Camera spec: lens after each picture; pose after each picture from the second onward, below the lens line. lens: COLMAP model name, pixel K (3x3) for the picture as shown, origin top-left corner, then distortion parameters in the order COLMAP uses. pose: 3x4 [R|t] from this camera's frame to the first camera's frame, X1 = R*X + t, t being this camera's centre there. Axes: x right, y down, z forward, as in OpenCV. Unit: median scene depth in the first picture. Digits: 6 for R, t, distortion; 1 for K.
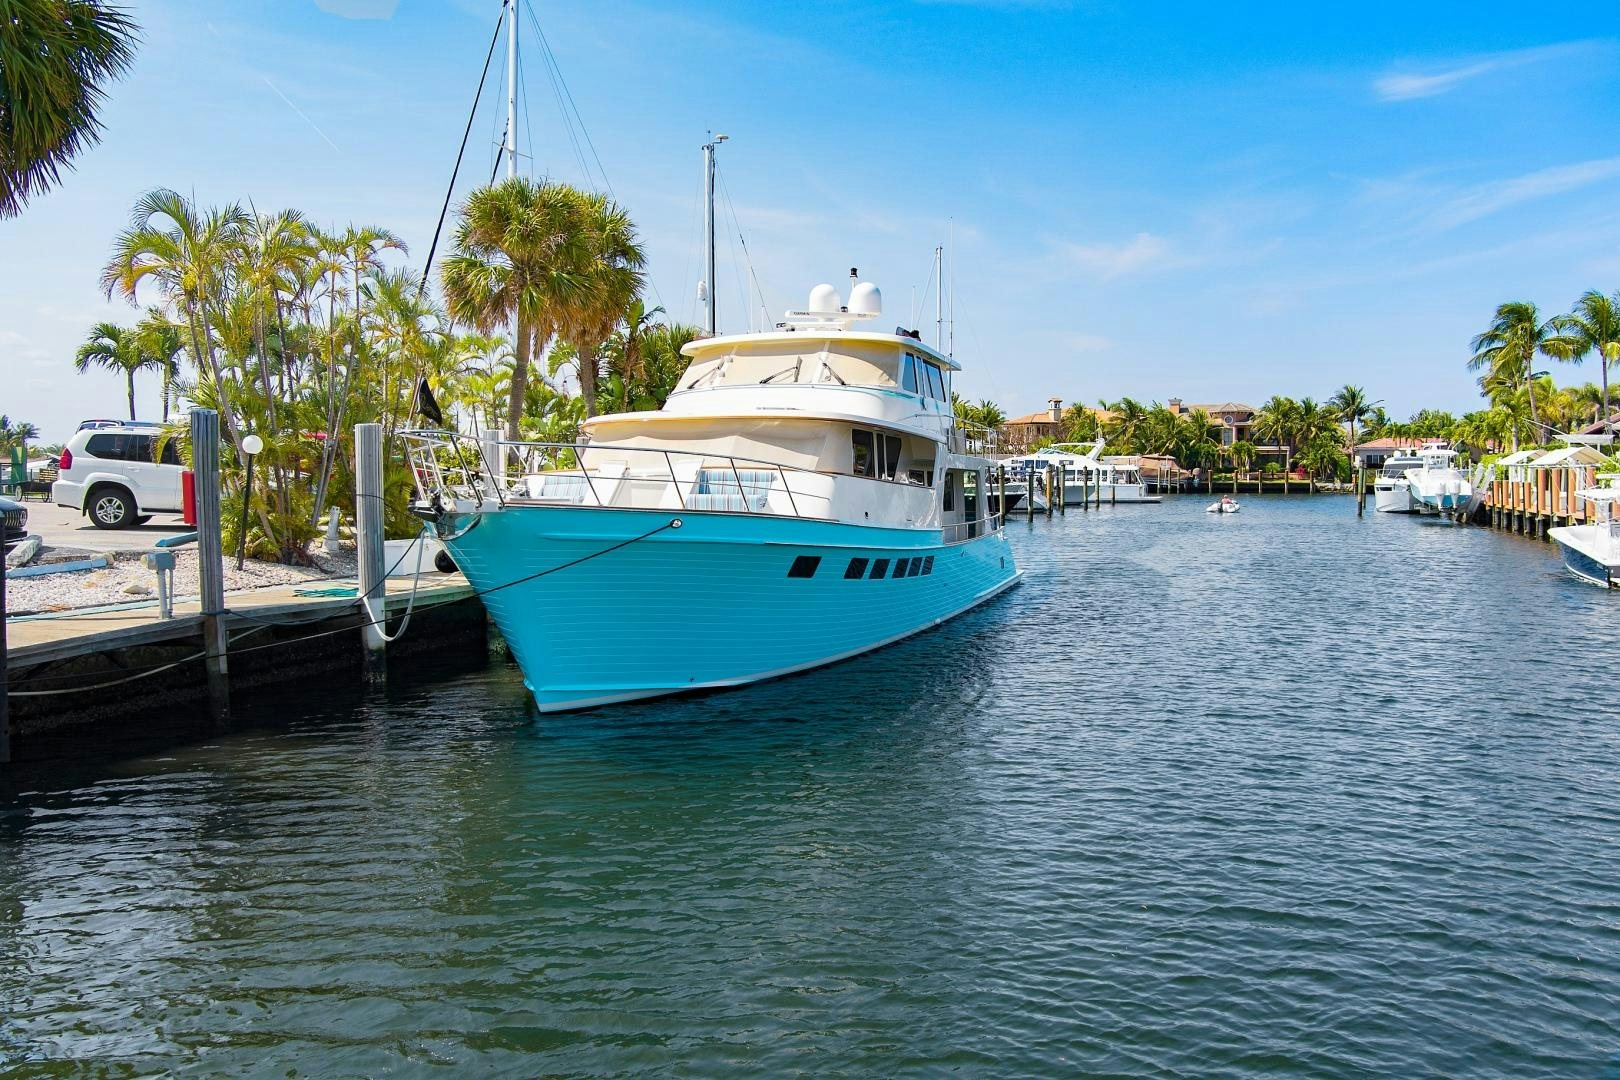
lens RADIAL K [[1315.7, 0, 810.0], [0, 1315.7, 540.0], [0, 0, 1]] dist [0.003572, 0.003247]
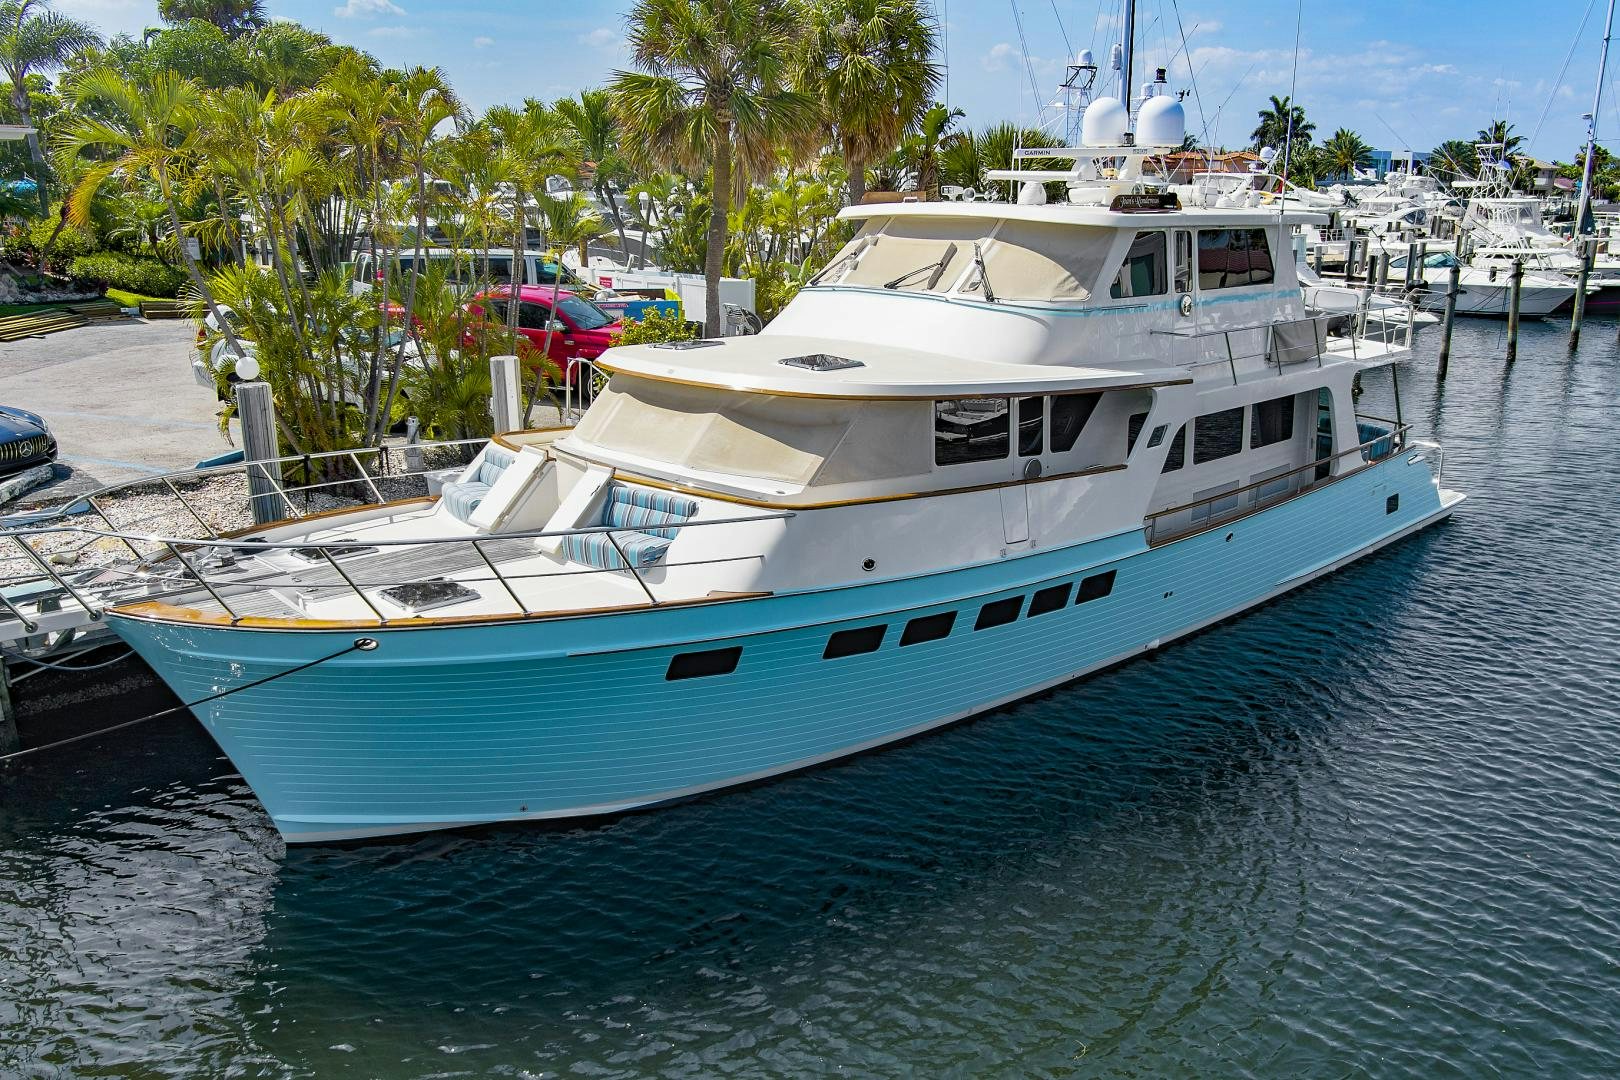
lens RADIAL K [[1315.7, 0, 810.0], [0, 1315.7, 540.0], [0, 0, 1]] dist [0.003572, 0.003247]
pose [[0.891994, 0.130570, -0.432780, 0.257135], [-0.037551, 0.975470, 0.216904, -0.147872], [0.450486, -0.177226, 0.875016, 0.391428]]
